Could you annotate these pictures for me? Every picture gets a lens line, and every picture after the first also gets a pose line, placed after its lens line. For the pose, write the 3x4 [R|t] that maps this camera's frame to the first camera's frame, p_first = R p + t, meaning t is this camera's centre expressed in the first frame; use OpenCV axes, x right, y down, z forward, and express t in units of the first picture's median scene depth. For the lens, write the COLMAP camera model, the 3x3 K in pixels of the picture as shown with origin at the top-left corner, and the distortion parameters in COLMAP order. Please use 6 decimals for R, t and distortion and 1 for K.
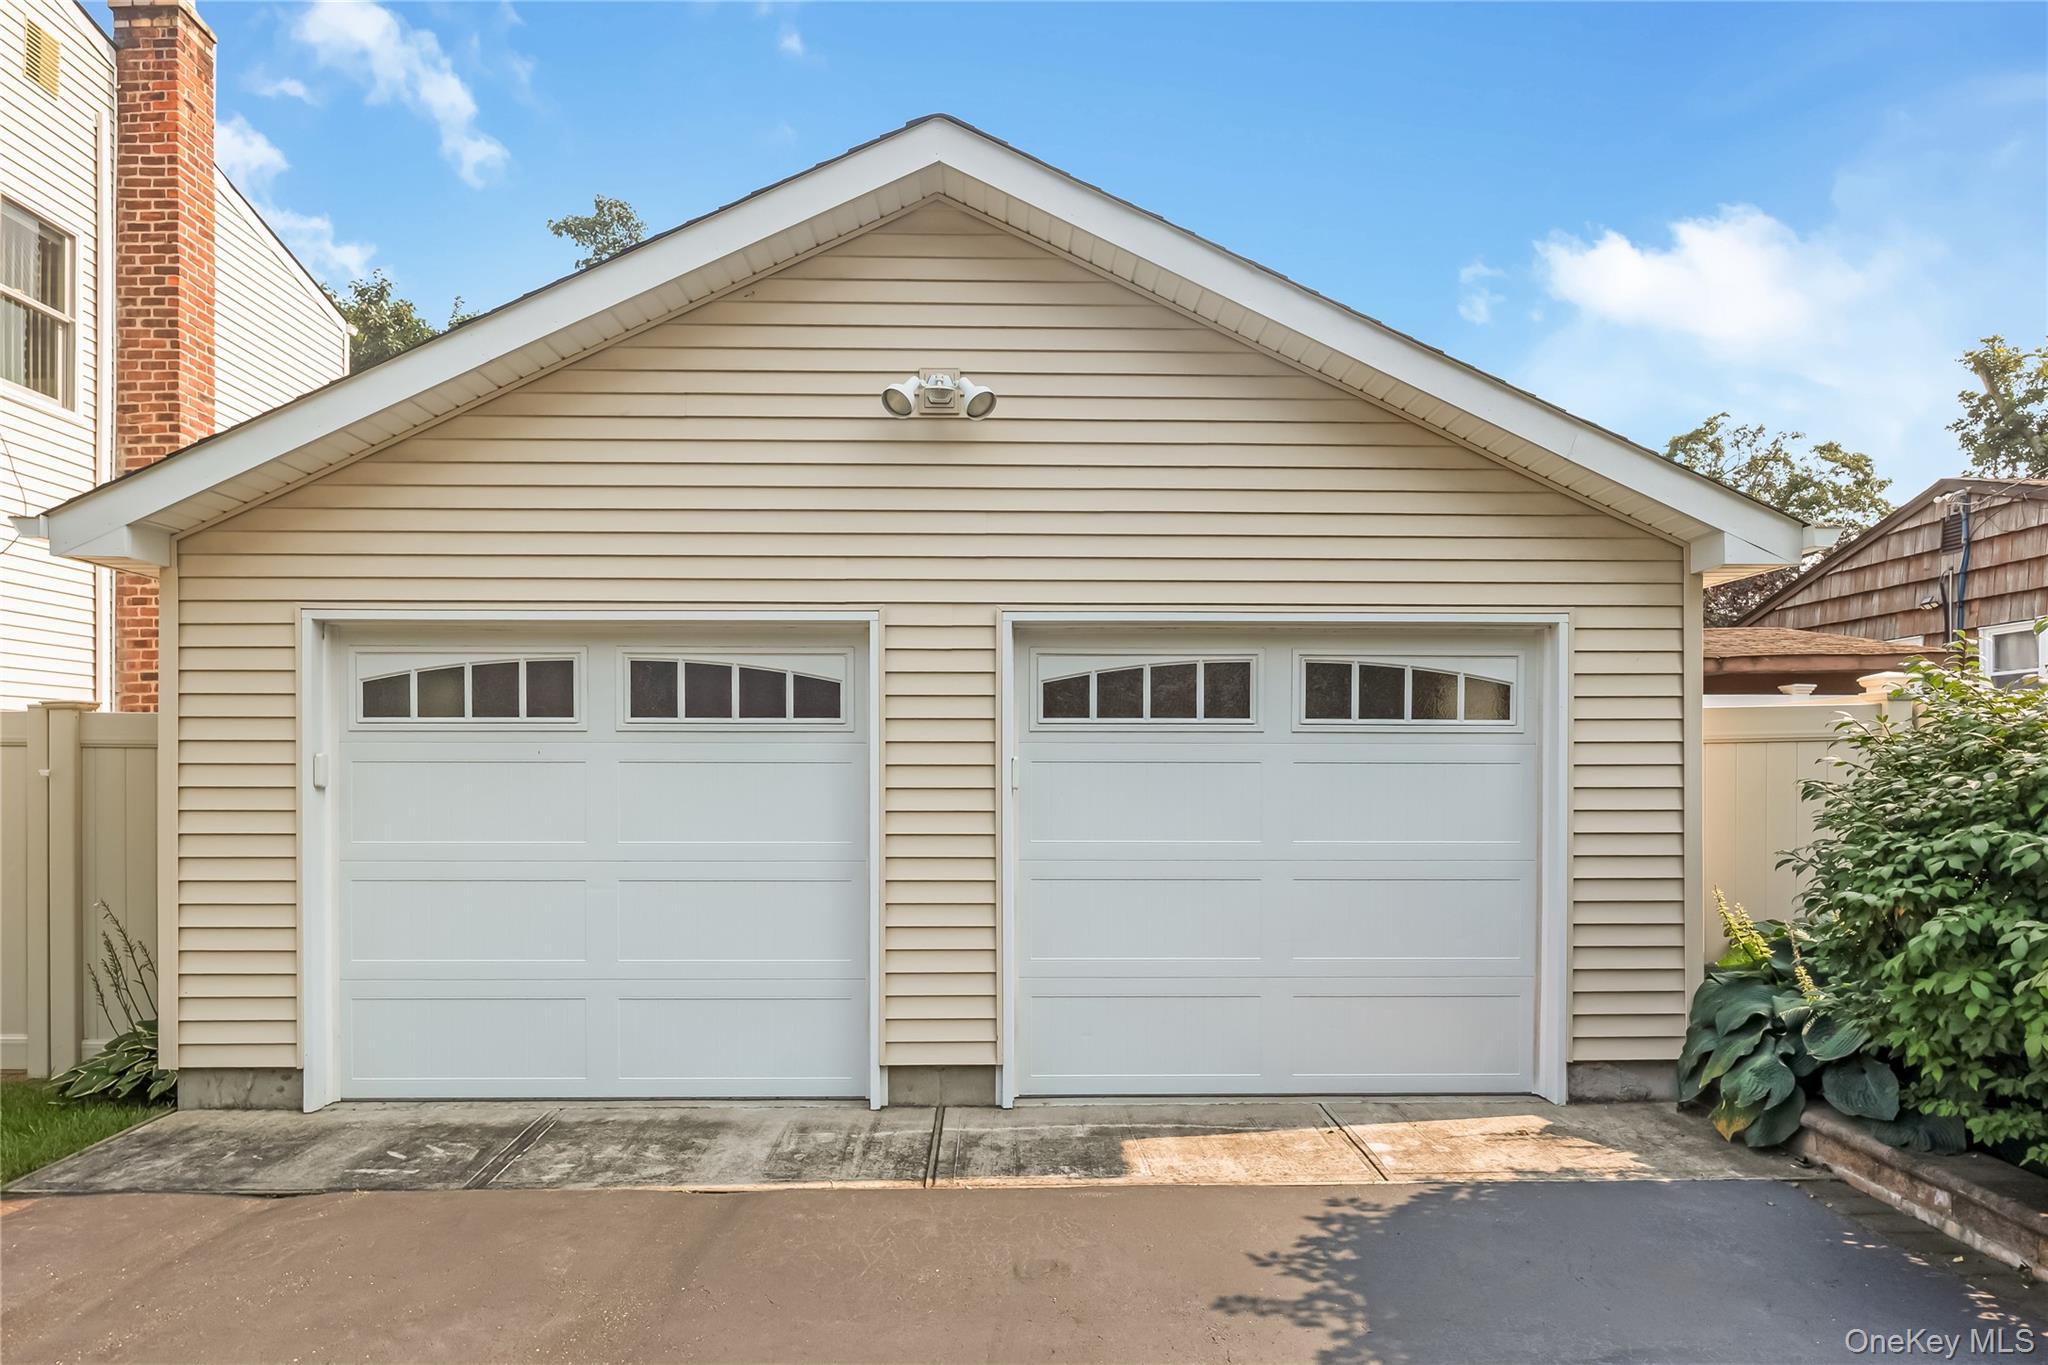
lens RADIAL K [[1123.1, 0, 1009.4], [0, 1123.1, 753.1], [0, 0, 1]] dist [-0.002898, -0.000005]
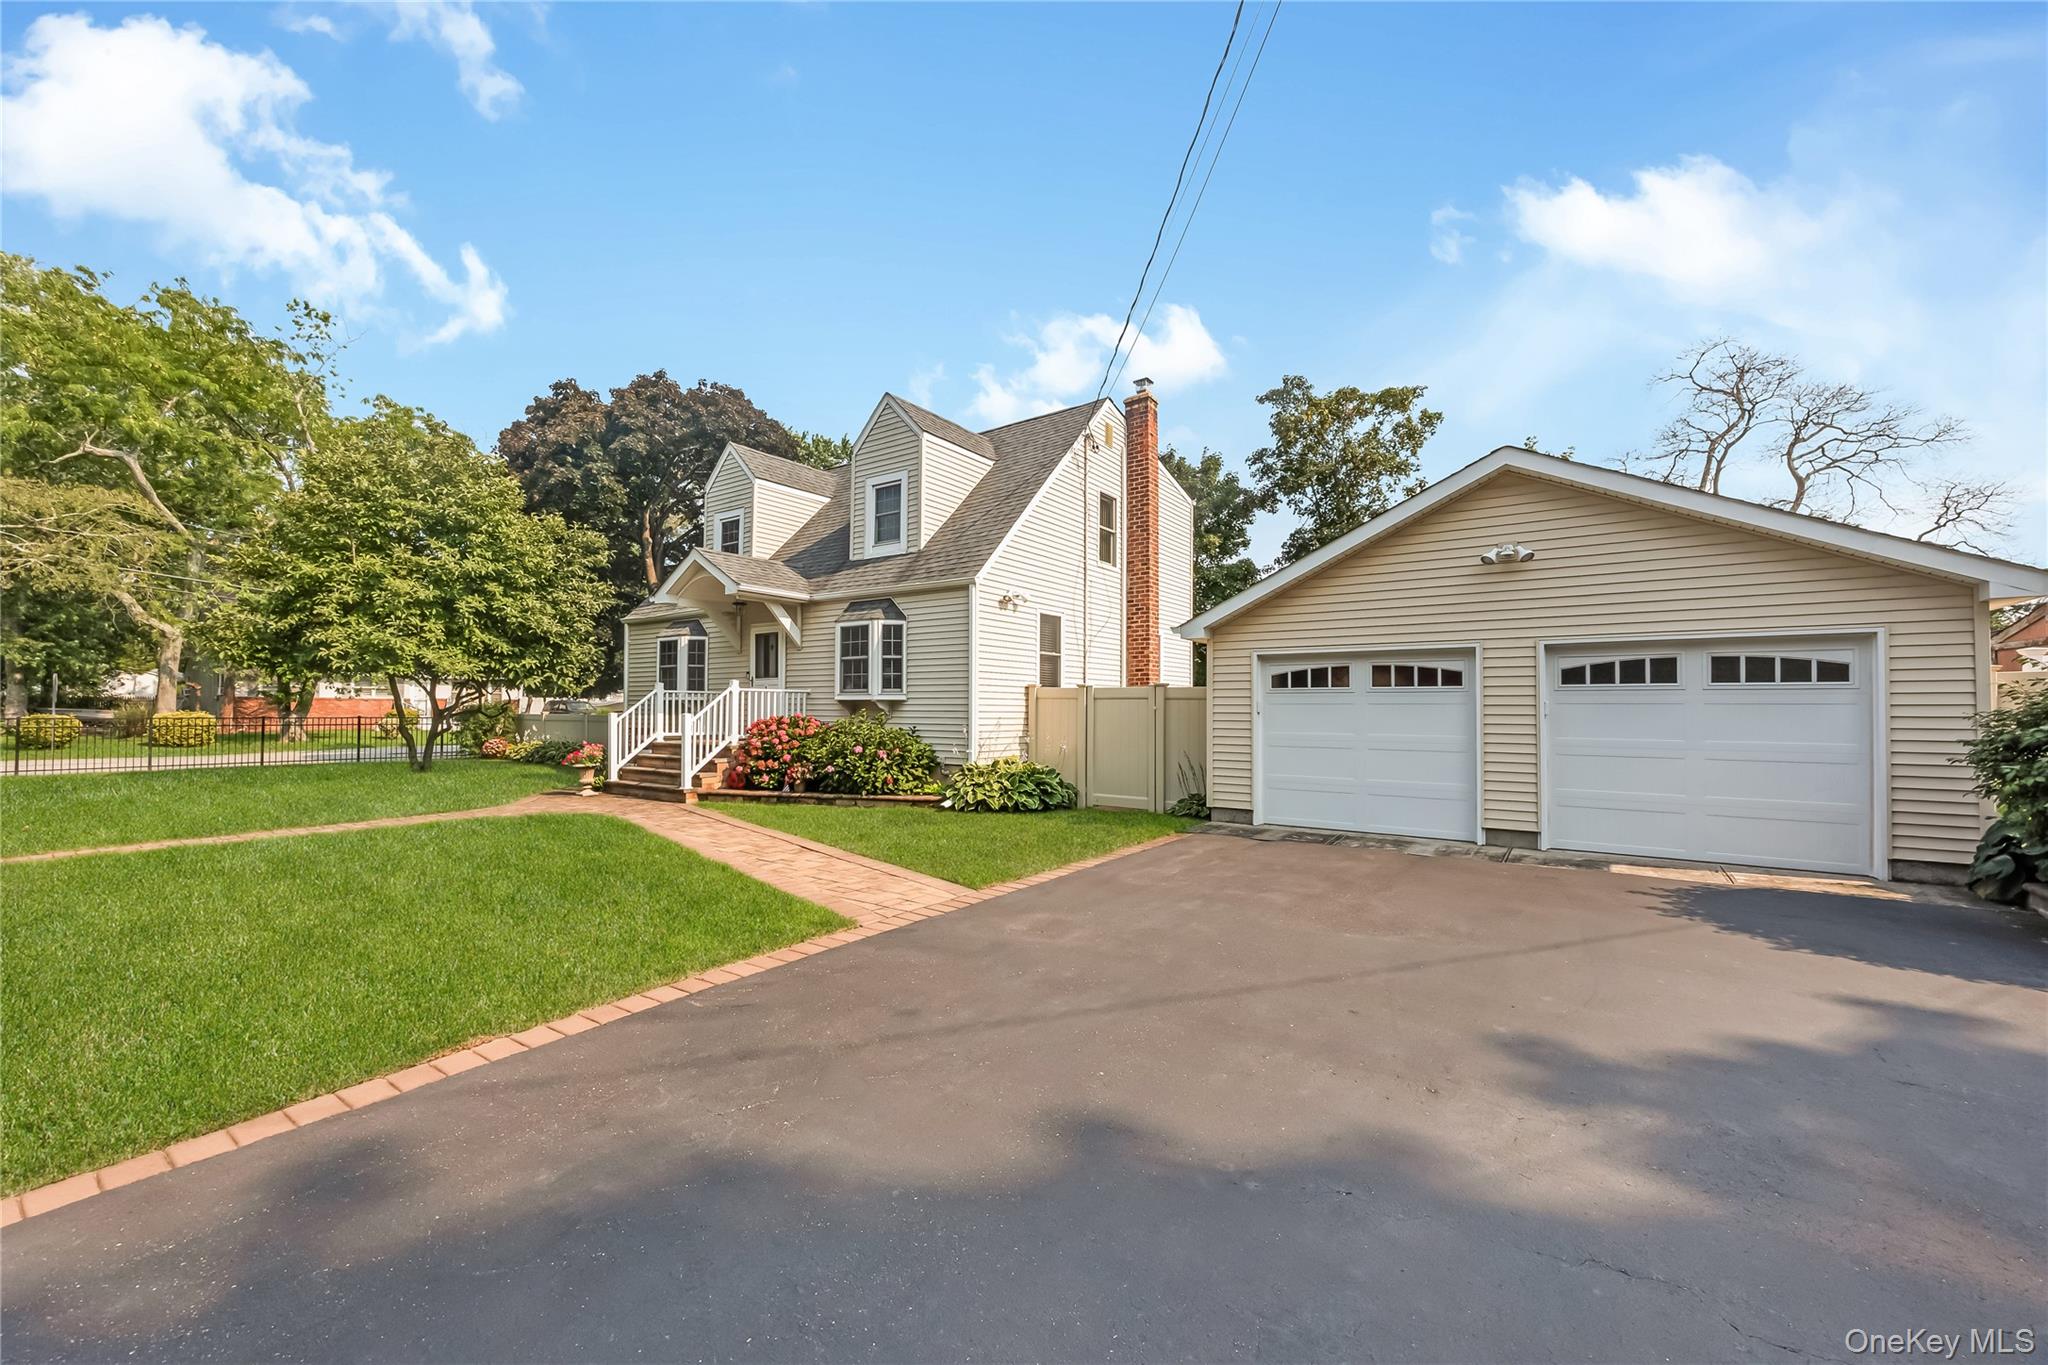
lens RADIAL K [[790.5, 0, 1028.5], [0, 790.5, 694.5], [0, 0, 1]] dist [-0.004880, 0.000301]
pose [[0.809657, -0.007430, -0.586857, 0.096059], [0.002869, 0.999958, -0.008703, -0.000201], [0.586897, 0.005363, 0.809644, -0.971803]]
